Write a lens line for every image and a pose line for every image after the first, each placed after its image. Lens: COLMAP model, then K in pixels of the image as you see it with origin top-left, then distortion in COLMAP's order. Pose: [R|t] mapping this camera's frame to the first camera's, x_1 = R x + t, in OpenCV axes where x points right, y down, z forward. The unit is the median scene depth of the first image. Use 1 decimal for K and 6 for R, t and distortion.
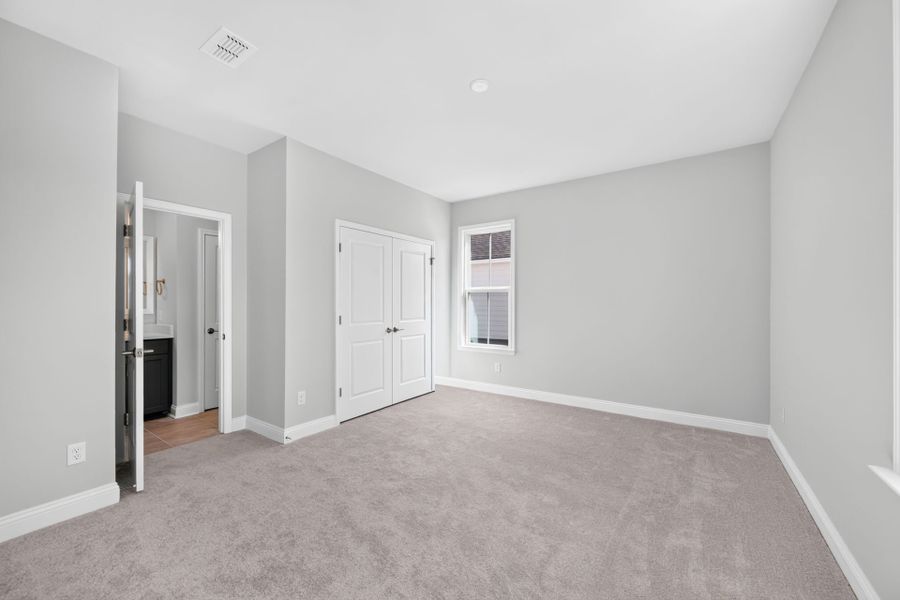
lens RADIAL K [[354.0, 0, 451.7], [0, 354.0, 303.9], [0, 0, 1]] dist [-0.002416, -0.000158]
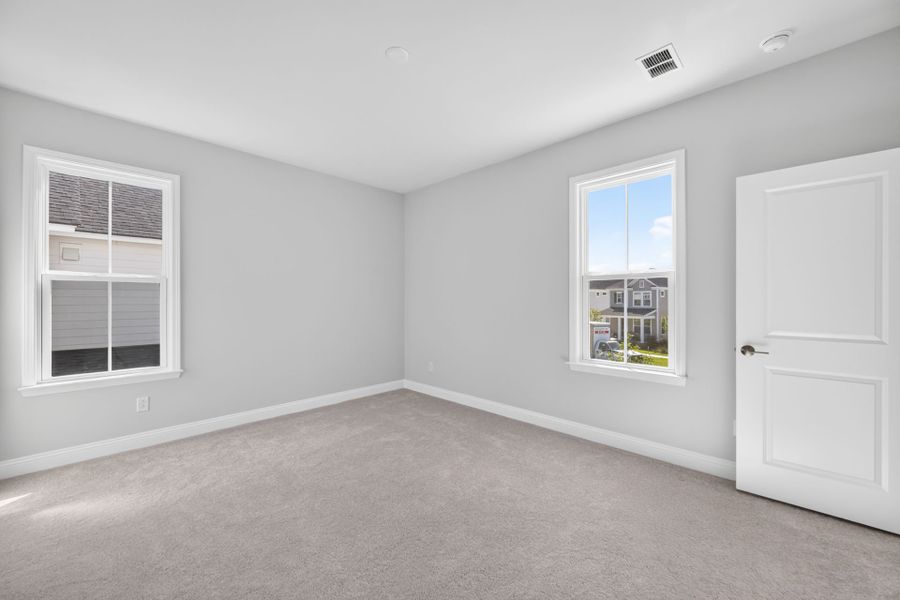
lens RADIAL K [[350.5, 0, 452.9], [0, 350.5, 301.1], [0, 0, 1]] dist [0.000744, 0.000202]
pose [[0.170455, 0.003194, 0.985360, -0.420352], [0.007260, 0.999964, -0.004497, 0.005669], [-0.985339, 0.007920, 0.170425, 0.386740]]
